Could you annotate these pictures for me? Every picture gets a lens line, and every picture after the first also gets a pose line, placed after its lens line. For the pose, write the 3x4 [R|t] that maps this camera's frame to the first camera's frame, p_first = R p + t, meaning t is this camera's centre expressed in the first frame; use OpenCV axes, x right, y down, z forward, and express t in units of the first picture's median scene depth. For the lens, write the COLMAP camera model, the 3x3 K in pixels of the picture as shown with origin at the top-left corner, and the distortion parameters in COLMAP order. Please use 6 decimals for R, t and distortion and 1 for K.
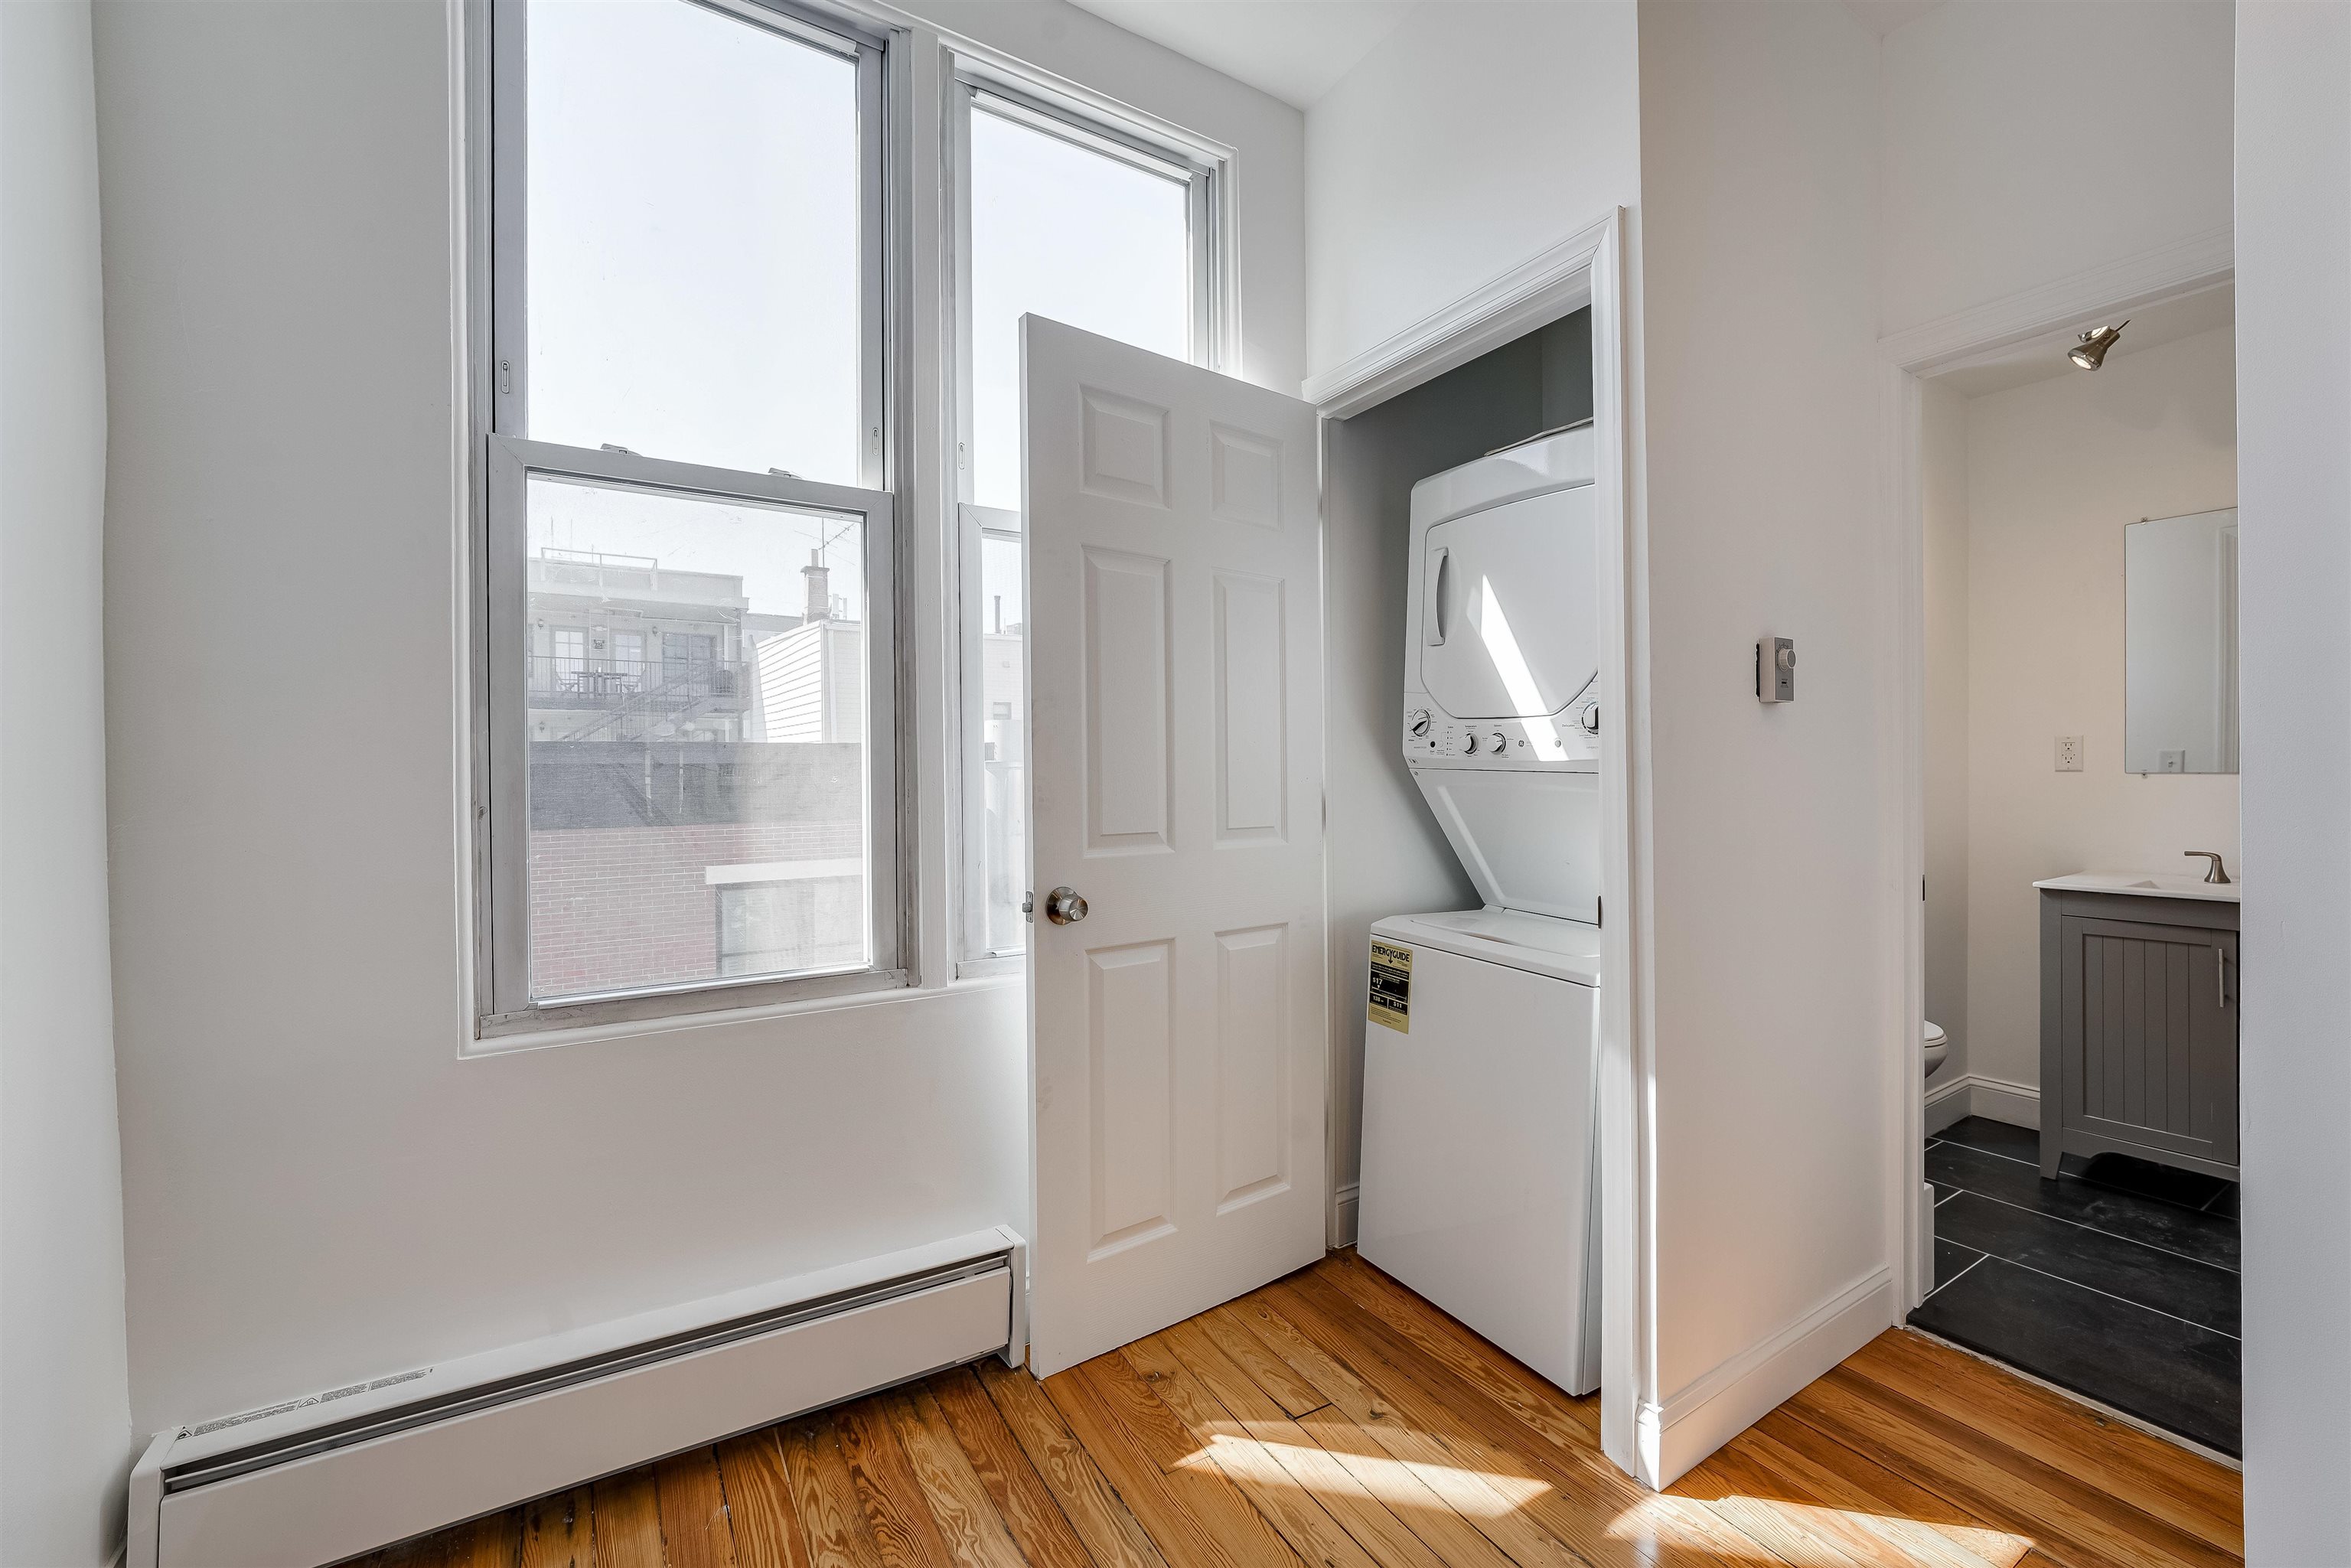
lens RADIAL K [[958.5, 0, 1190.8], [0, 958.5, 770.6], [0, 0, 1]] dist [-0.013867, 0.003007]
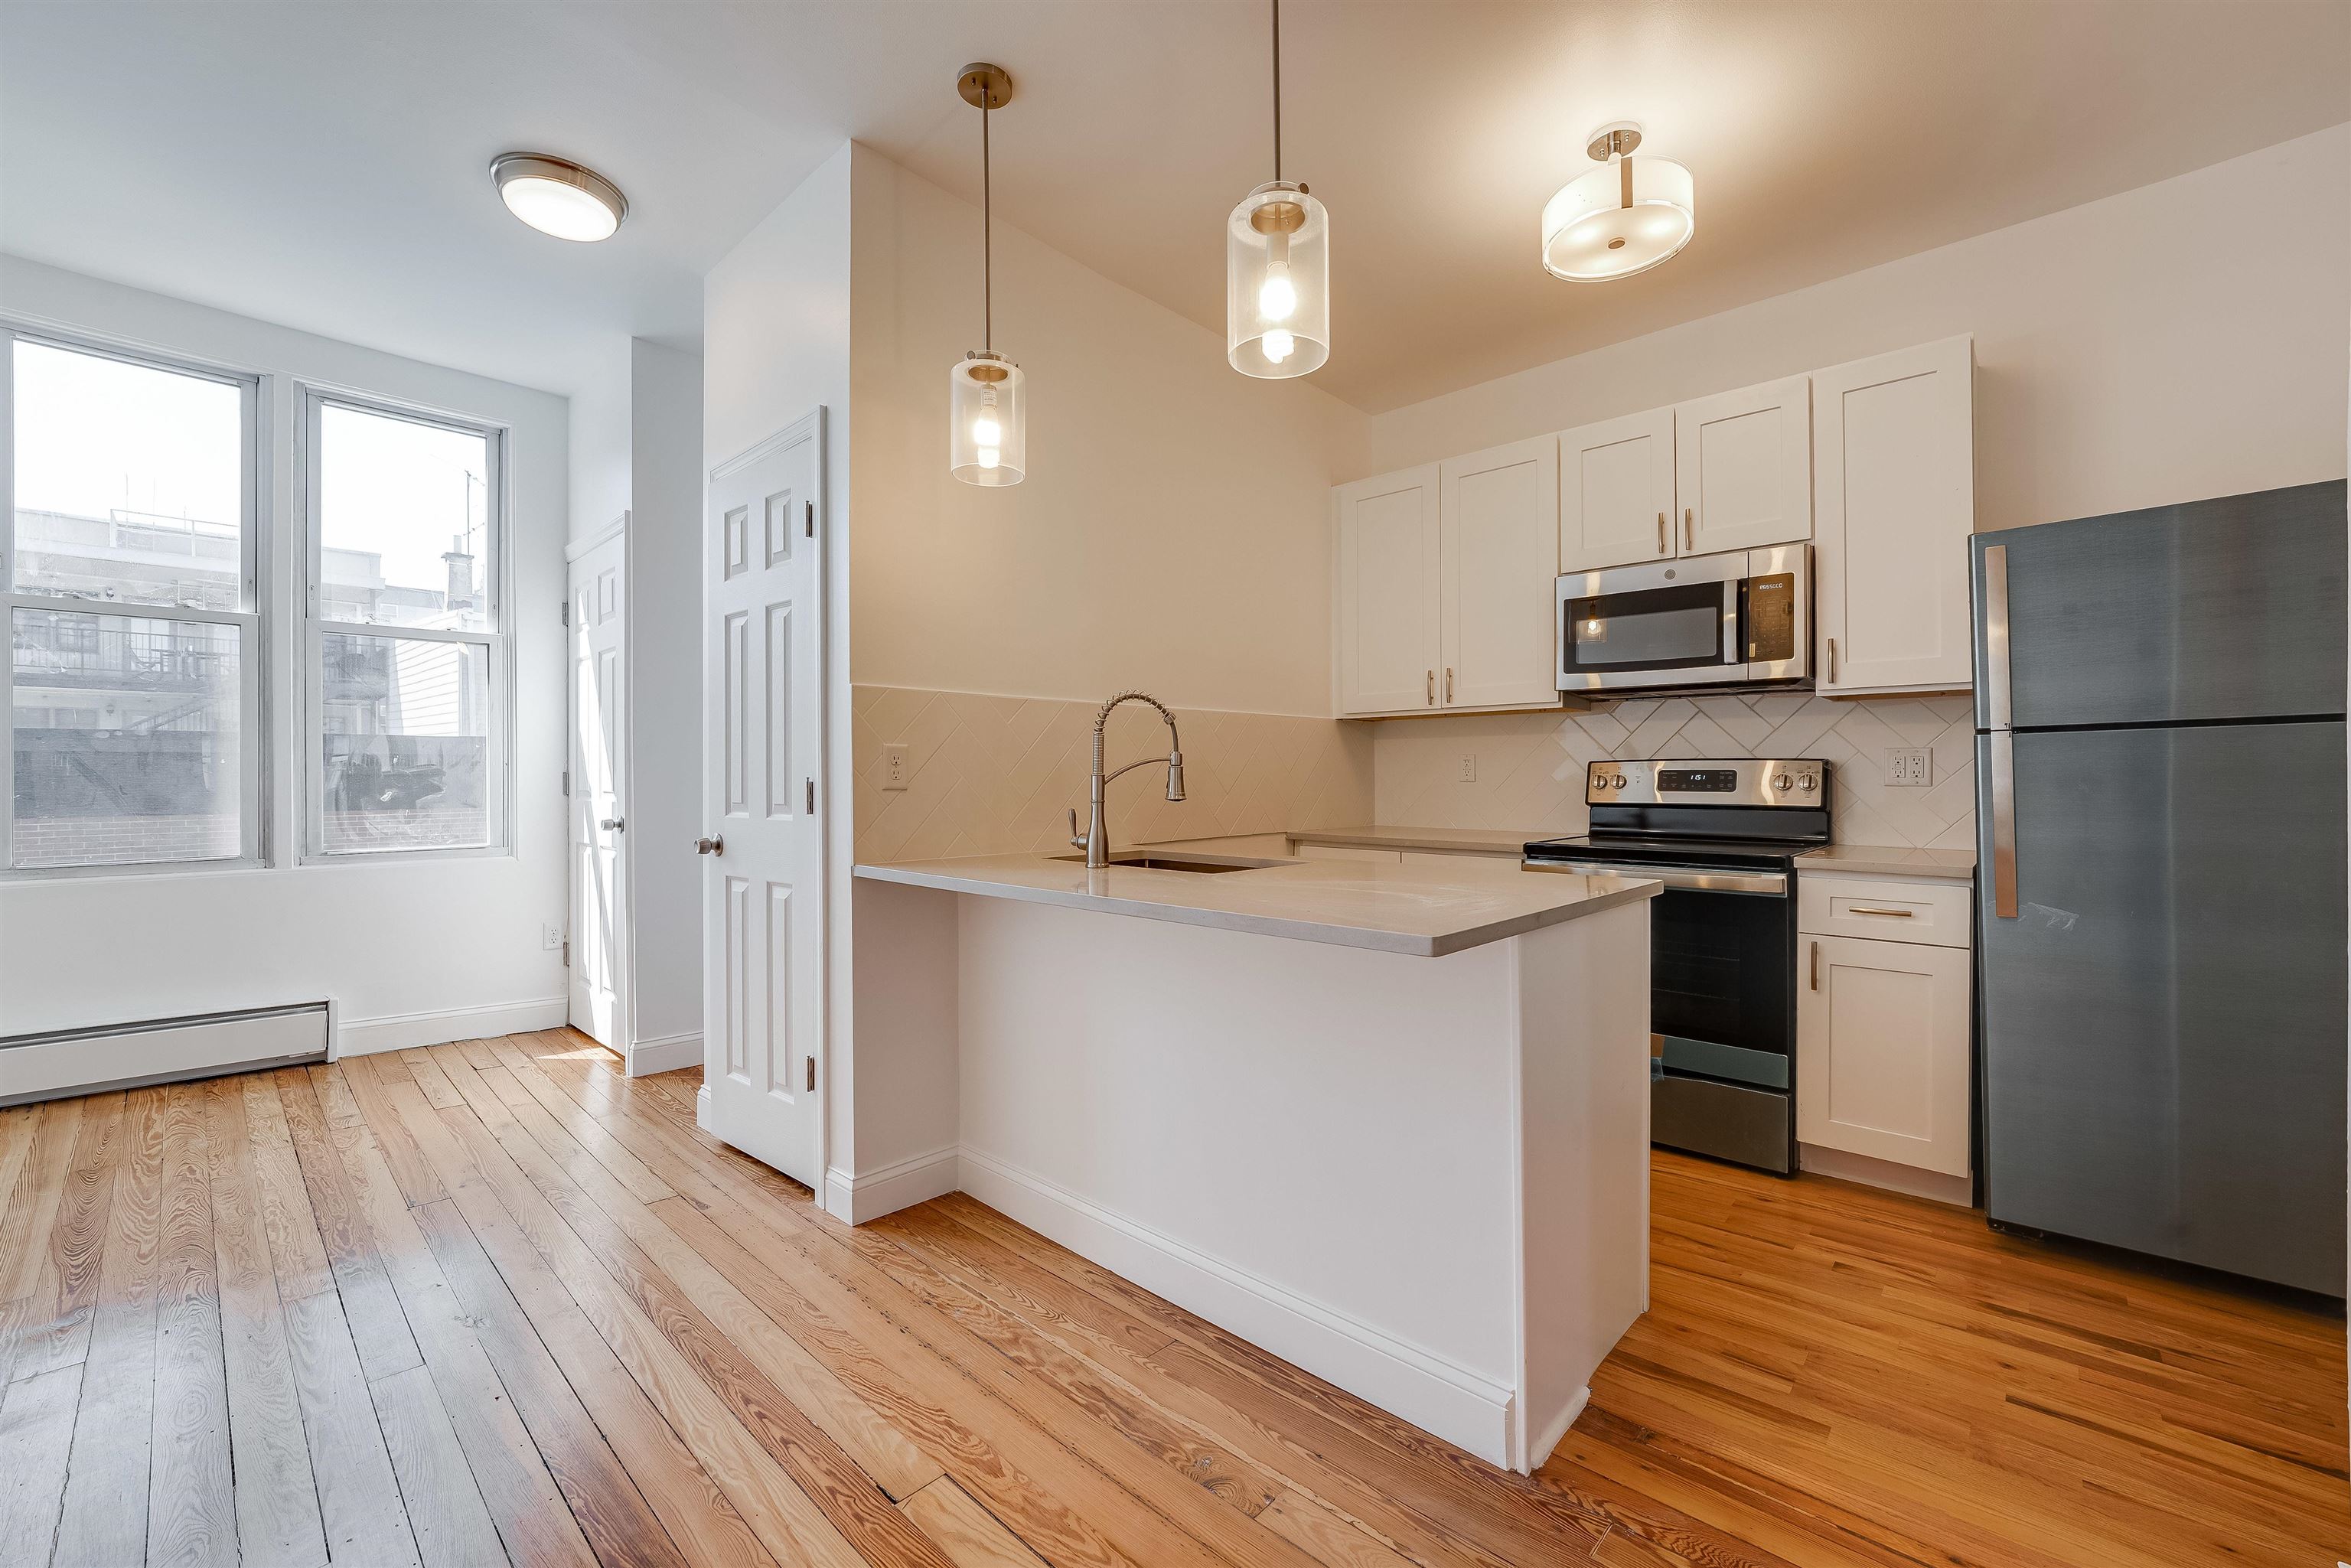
lens RADIAL K [[958.5, 0, 1181.5], [0, 958.5, 776.3], [0, 0, 1]] dist [-0.013867, 0.003007]
pose [[0.970567, 0.009289, 0.240653, 0.639585], [-0.010558, 0.999936, 0.003985, 0.006640], [-0.240601, -0.006409, 0.970603, -0.809516]]
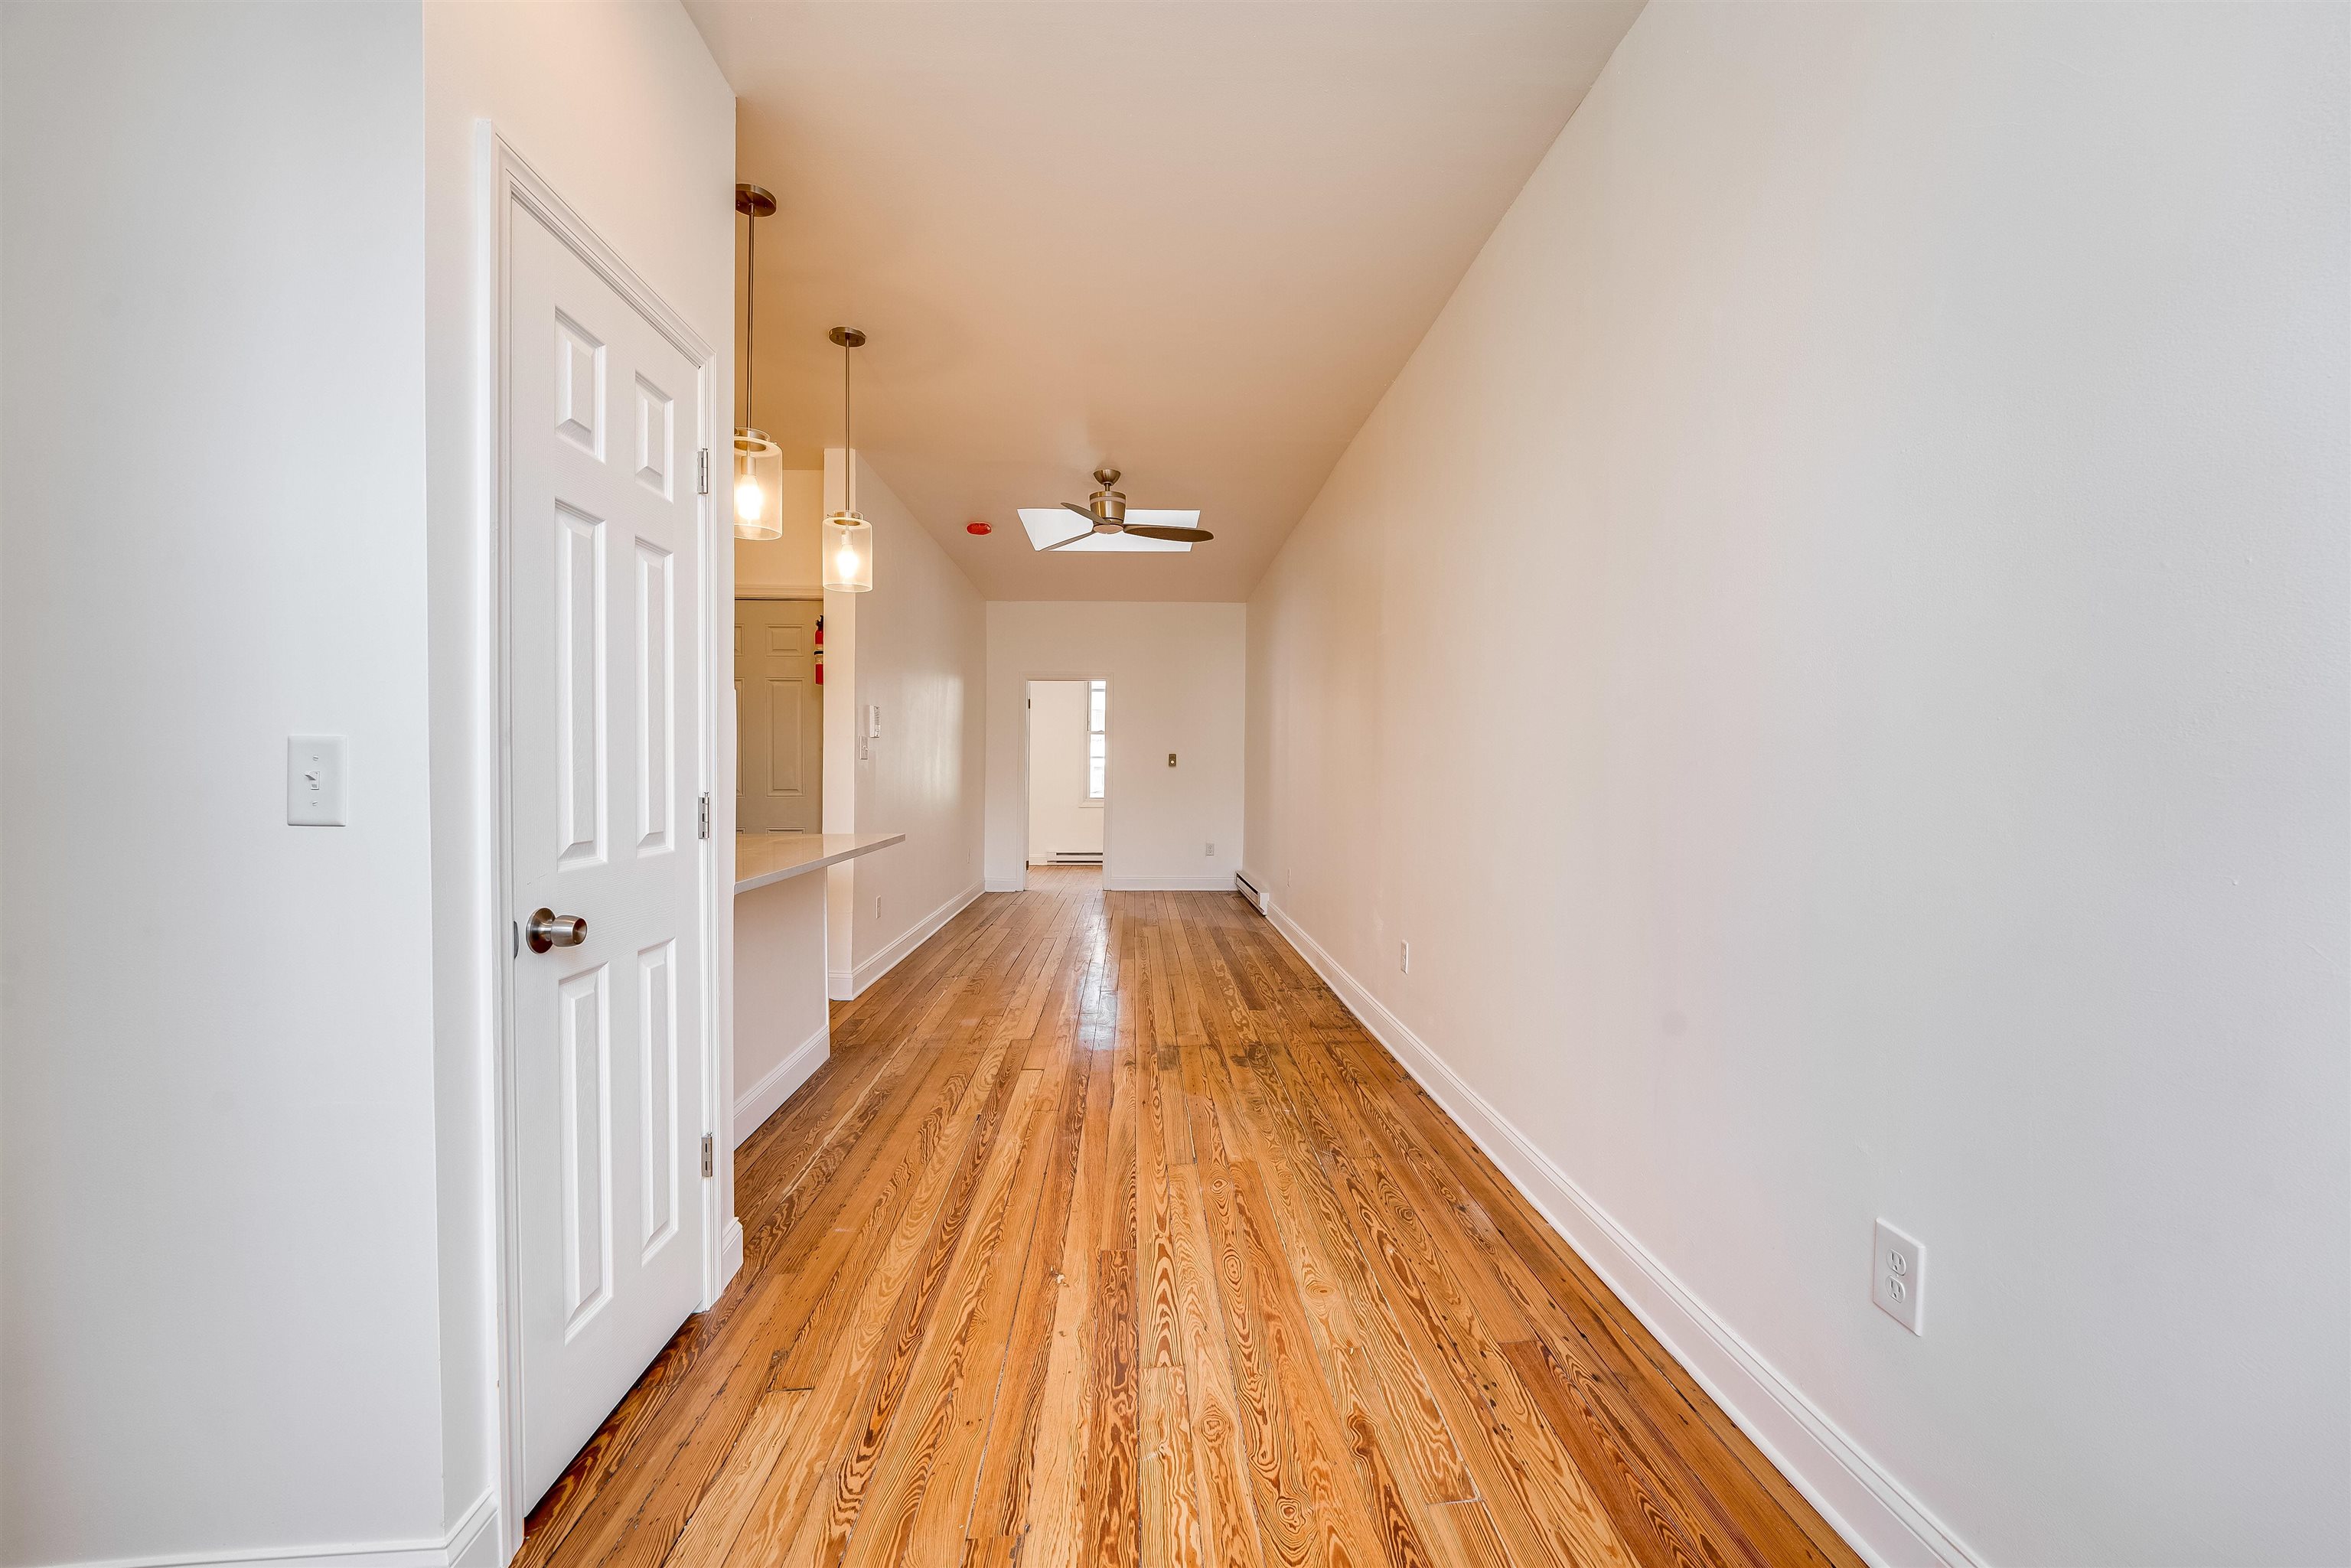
lens RADIAL K [[958.5, 0, 1188.8], [0, 958.5, 786.5], [0, 0, 1]] dist [-0.013867, 0.003007]
pose [[-0.872218, -0.003657, 0.489104, -0.137900], [0.000836, 0.999959, 0.008967, 0.002462], [-0.489117, 0.008230, -0.872180, 0.560461]]
